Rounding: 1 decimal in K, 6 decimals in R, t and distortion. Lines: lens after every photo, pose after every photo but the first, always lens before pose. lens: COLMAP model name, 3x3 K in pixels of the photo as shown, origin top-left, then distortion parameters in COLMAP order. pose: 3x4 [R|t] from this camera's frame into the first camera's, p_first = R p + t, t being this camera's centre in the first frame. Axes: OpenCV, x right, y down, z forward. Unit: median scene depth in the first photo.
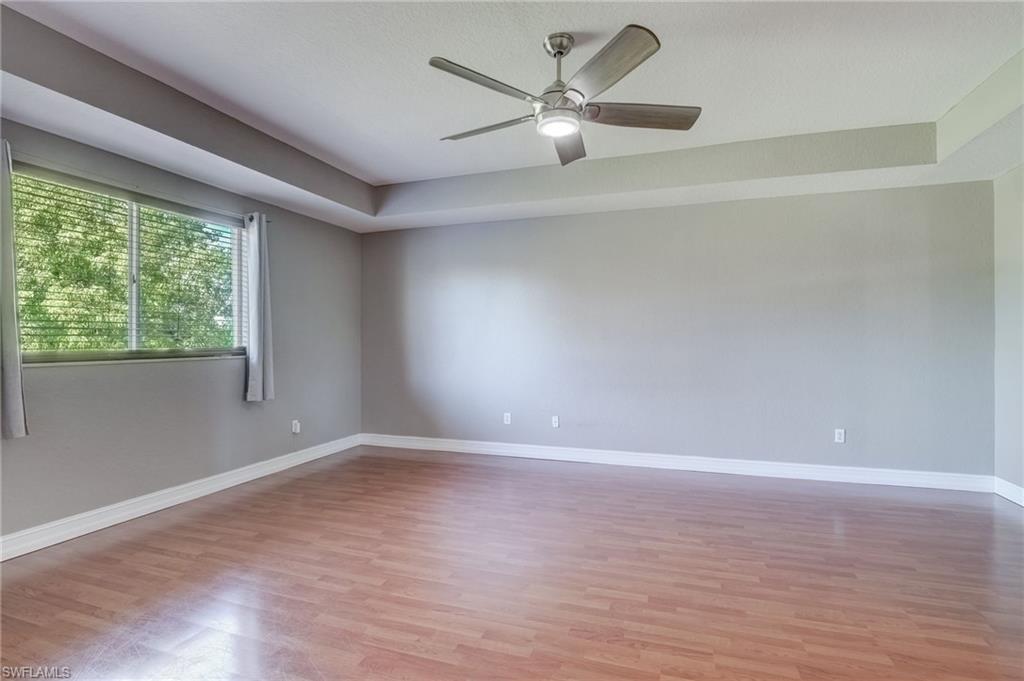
lens RADIAL K [[496.9, 0, 512.0], [0, 496.9, 340.5], [0, 0, 1]] dist [-0.008924, -0.000027]
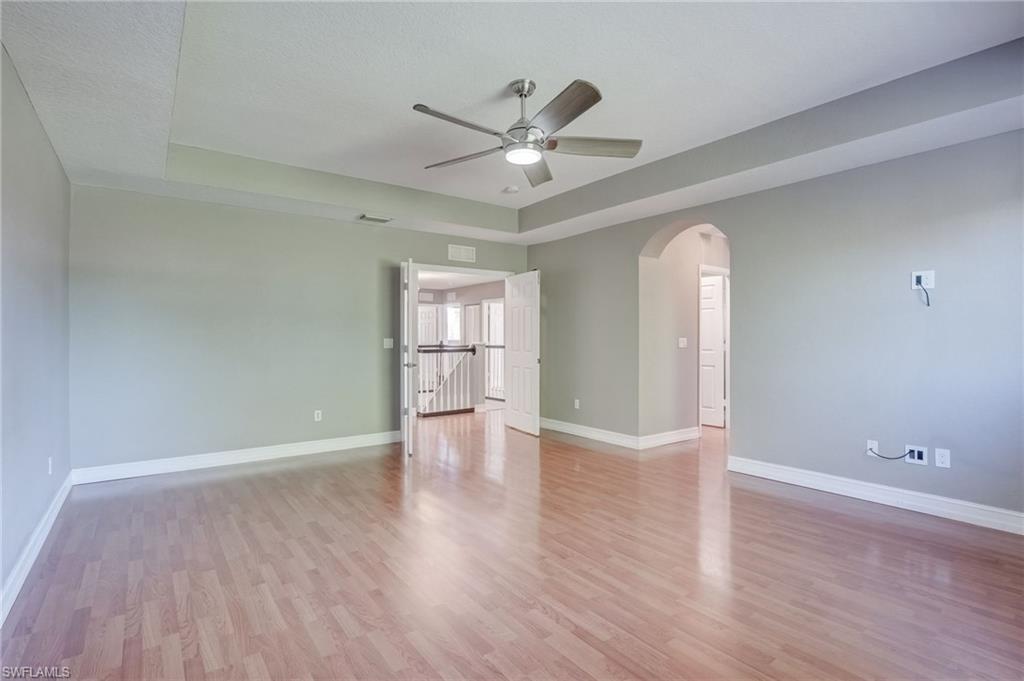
lens RADIAL K [[496.9, 0, 512.0], [0, 496.9, 340.5], [0, 0, 1]] dist [-0.008924, -0.000027]
pose [[-0.817258, -0.002670, 0.576266, -0.430485], [0.004341, 0.999932, 0.010789, -0.002862], [-0.576256, 0.011319, -0.817191, 1.514074]]
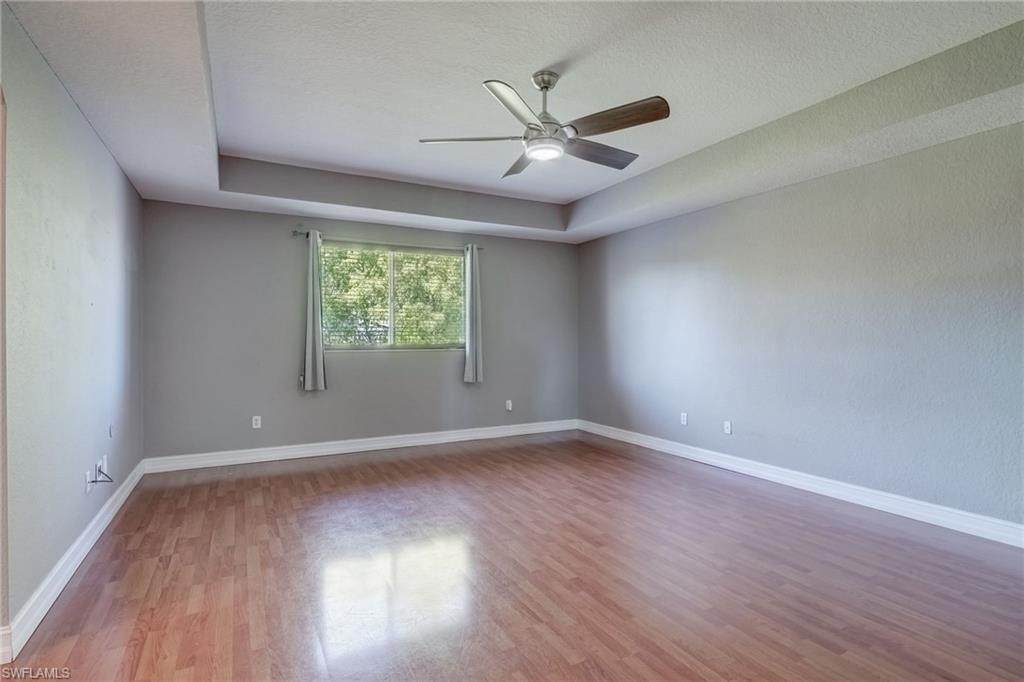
lens RADIAL K [[504.6, 0, 512.0], [0, 504.6, 341.0], [0, 0, 1]] dist [-0.031507, 0.029808]
pose [[0.735952, 0.007360, -0.676994, 0.627353], [-0.003442, 0.999969, 0.007129, -0.002081], [0.677025, -0.002916, 0.735954, 0.071748]]
